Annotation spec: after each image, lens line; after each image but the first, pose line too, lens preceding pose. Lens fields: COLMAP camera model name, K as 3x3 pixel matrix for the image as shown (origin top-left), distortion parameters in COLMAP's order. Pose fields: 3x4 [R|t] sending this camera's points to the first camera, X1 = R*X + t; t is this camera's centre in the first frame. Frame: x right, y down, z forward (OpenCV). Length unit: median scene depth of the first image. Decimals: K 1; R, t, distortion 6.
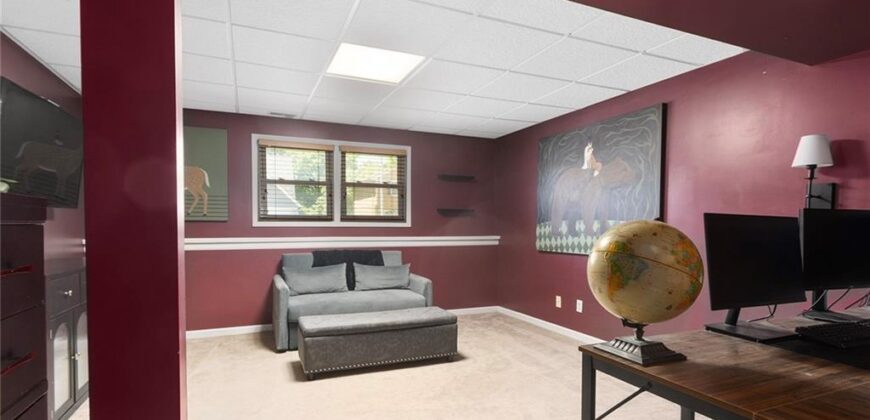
lens RADIAL K [[422.1, 0, 421.8], [0, 422.1, 234.3], [0, 0, 1]] dist [0.000432, 0.000056]
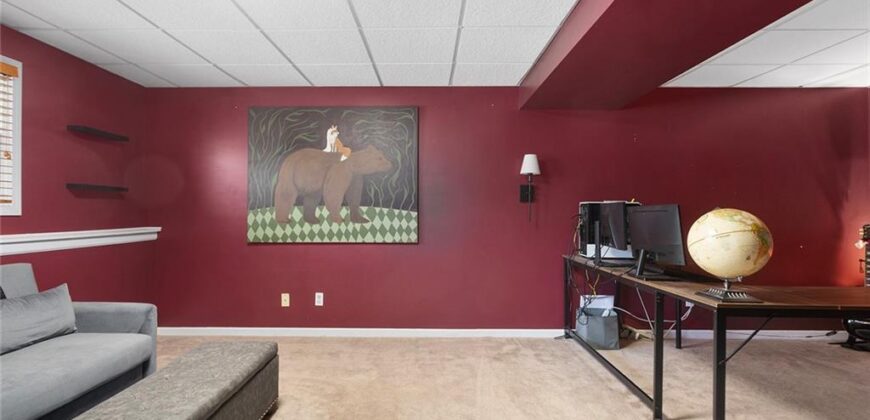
lens RADIAL K [[424.1, 0, 420.3], [0, 424.1, 207.7], [0, 0, 1]] dist [-0.000678, 0.000060]
pose [[0.394690, 0.006563, 0.918791, -0.381387], [0.020927, 0.999651, -0.016131, -0.009729], [-0.918576, 0.025594, 0.394415, 0.415408]]
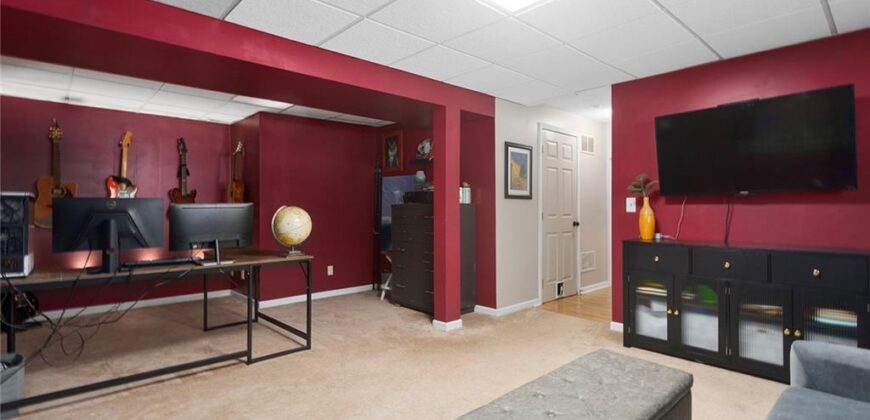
lens RADIAL K [[424.1, 0, 427.8], [0, 424.1, 214.0], [0, 0, 1]] dist [0.000948, 0.000500]
pose [[-0.935790, 0.004116, -0.352533, 0.190376], [-0.009927, 0.999228, 0.038019, -0.030518], [0.352417, 0.039077, -0.935027, 1.133667]]
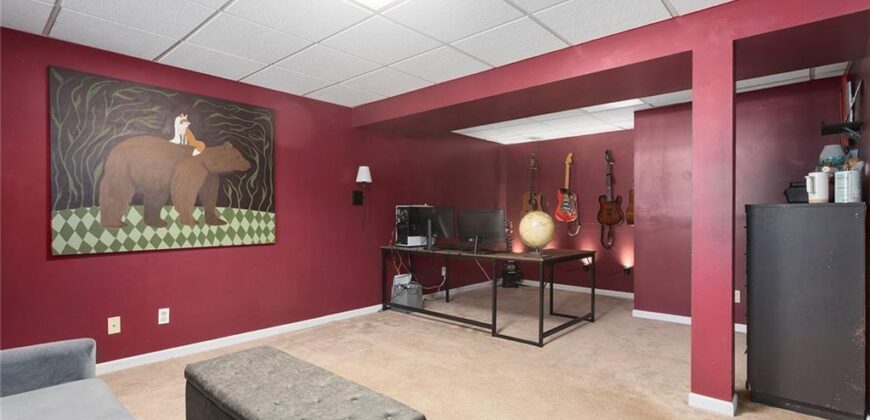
lens RADIAL K [[424.1, 0, 427.8], [0, 424.1, 214.0], [0, 0, 1]] dist [0.000948, 0.000500]
pose [[-0.431287, -0.004048, 0.902206, -0.530282], [0.019107, 0.999725, 0.013619, -0.019505], [-0.902012, 0.023112, -0.431091, 0.869535]]
